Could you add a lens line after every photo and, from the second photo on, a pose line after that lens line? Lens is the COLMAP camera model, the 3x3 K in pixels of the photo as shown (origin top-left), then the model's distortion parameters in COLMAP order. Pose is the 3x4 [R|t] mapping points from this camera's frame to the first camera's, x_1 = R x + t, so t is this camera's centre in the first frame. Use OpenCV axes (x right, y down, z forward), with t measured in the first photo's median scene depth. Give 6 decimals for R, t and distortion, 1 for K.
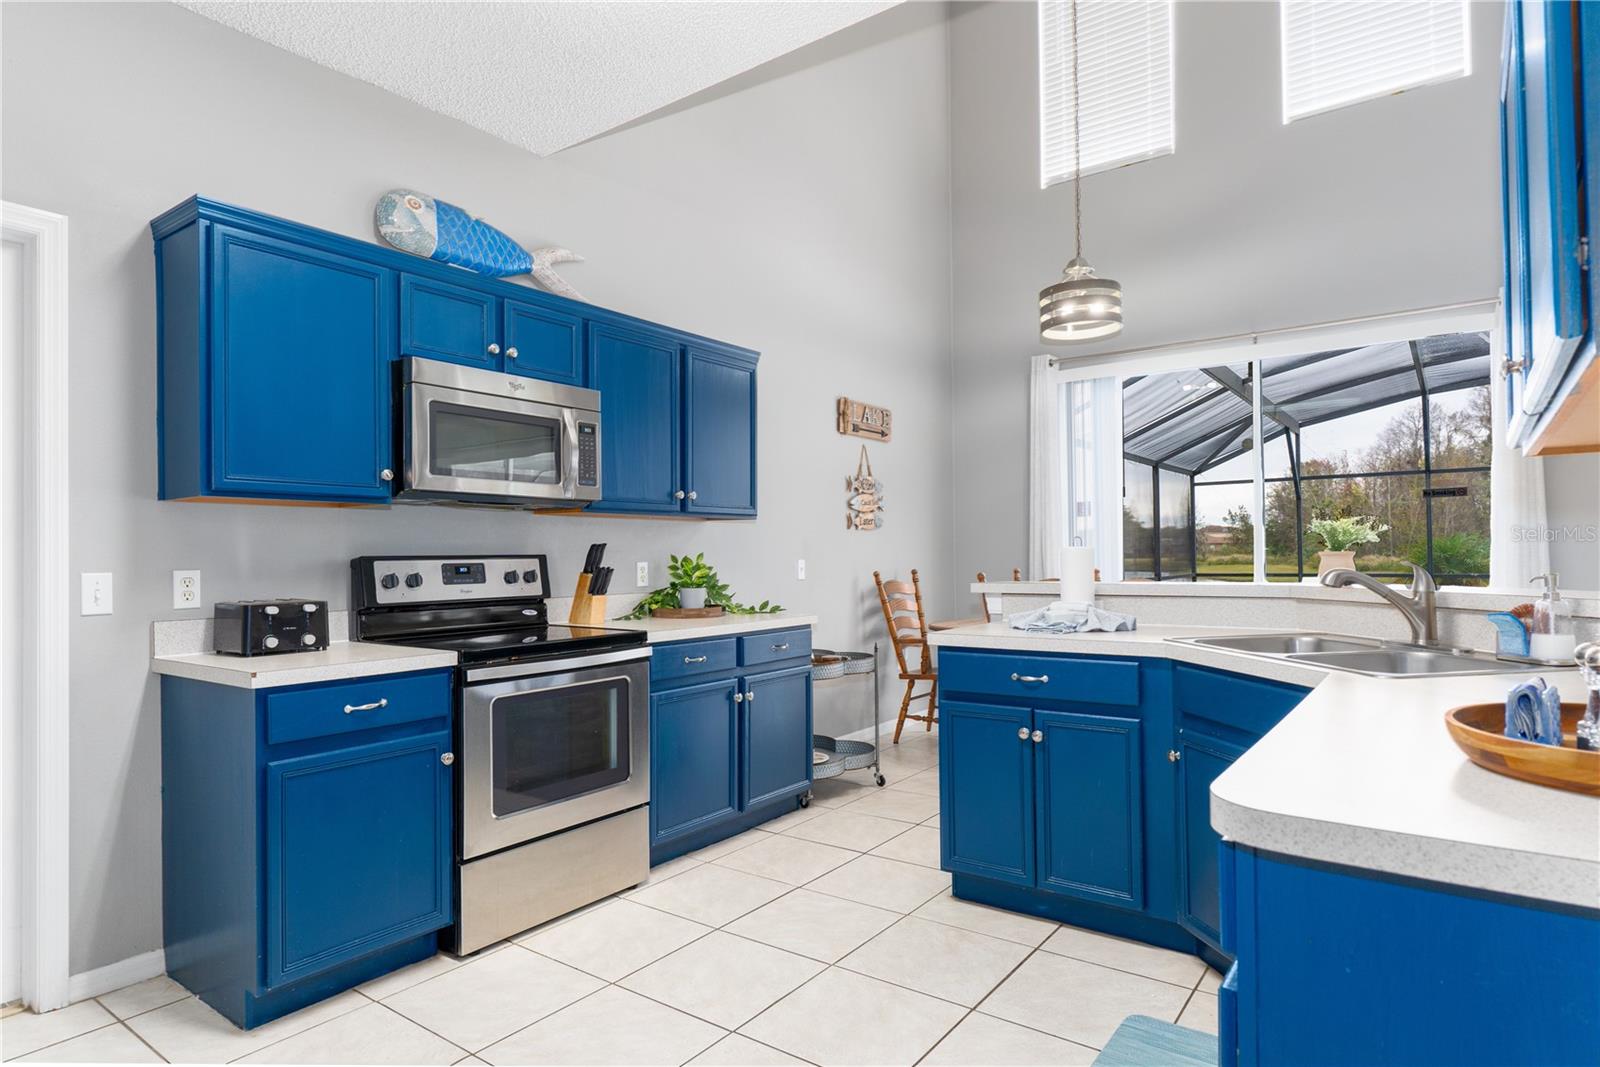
lens RADIAL K [[922.2, 0, 800.0], [0, 922.2, 533.5], [0, 0, 1]] dist [0.002468, 0.001171]
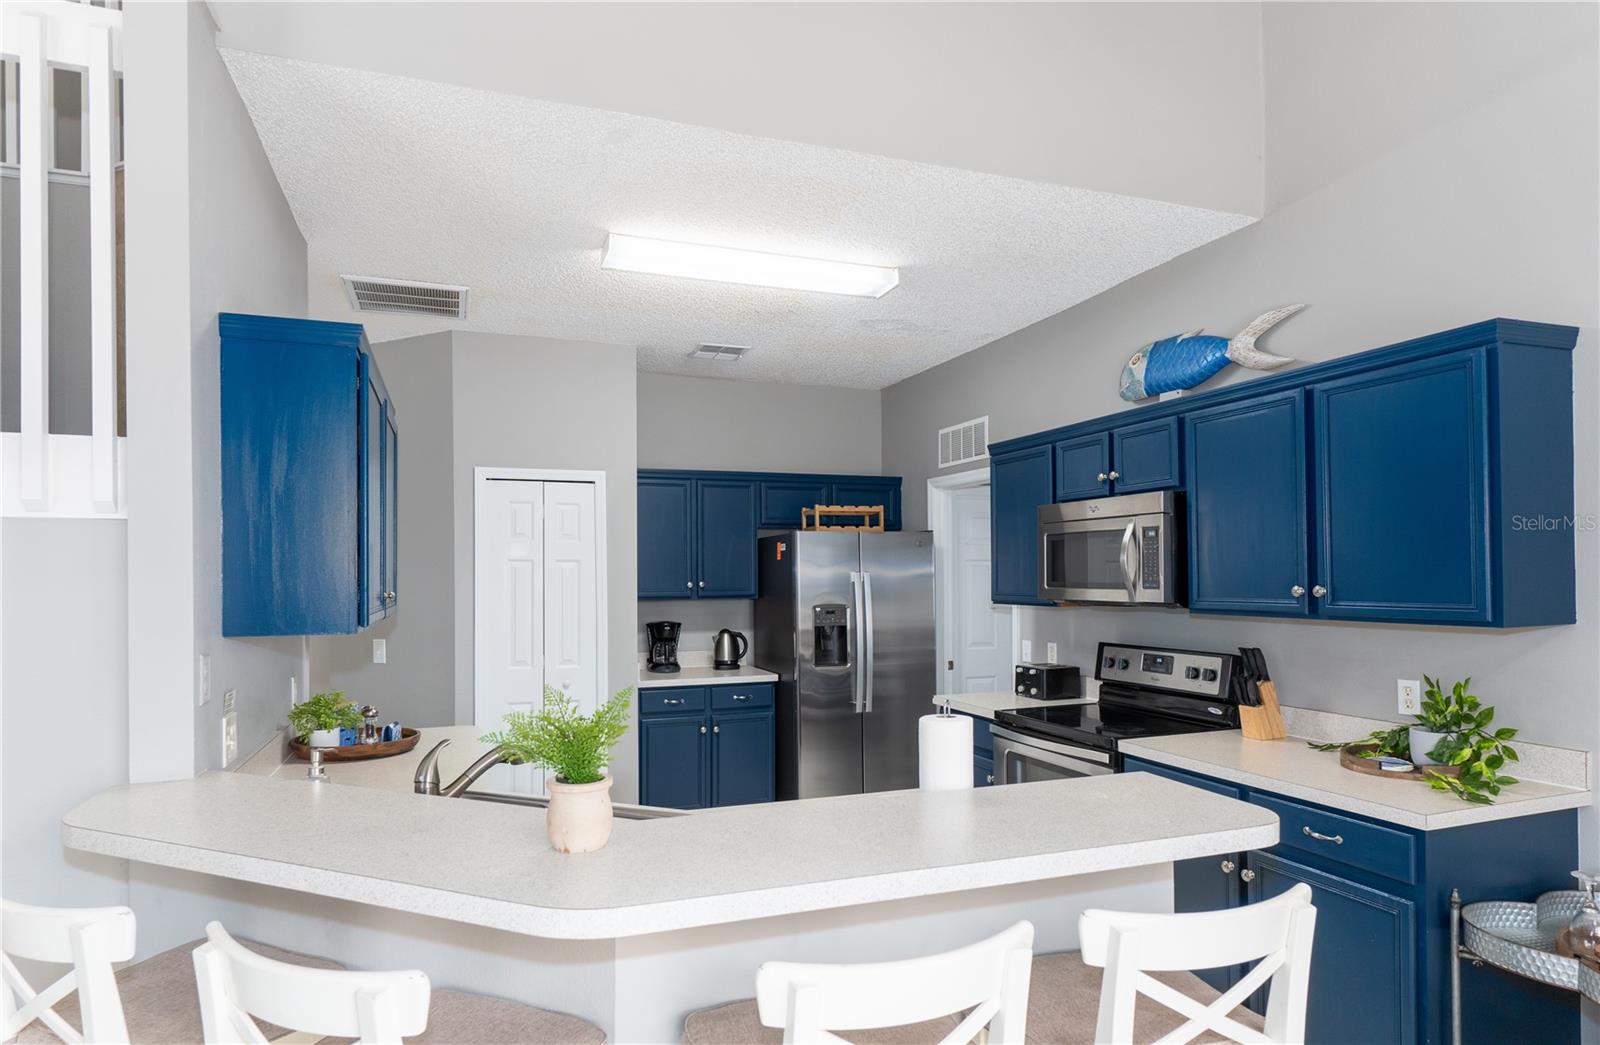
lens RADIAL K [[931.6, 0, 800.6], [0, 931.6, 573.0], [0, 0, 1]] dist [-0.001032, -0.000202]
pose [[-0.553698, 0.010956, -0.832646, 0.653820], [0.029780, 0.999534, -0.006652, -0.057944], [0.832185, -0.028479, -0.553766, 0.981490]]
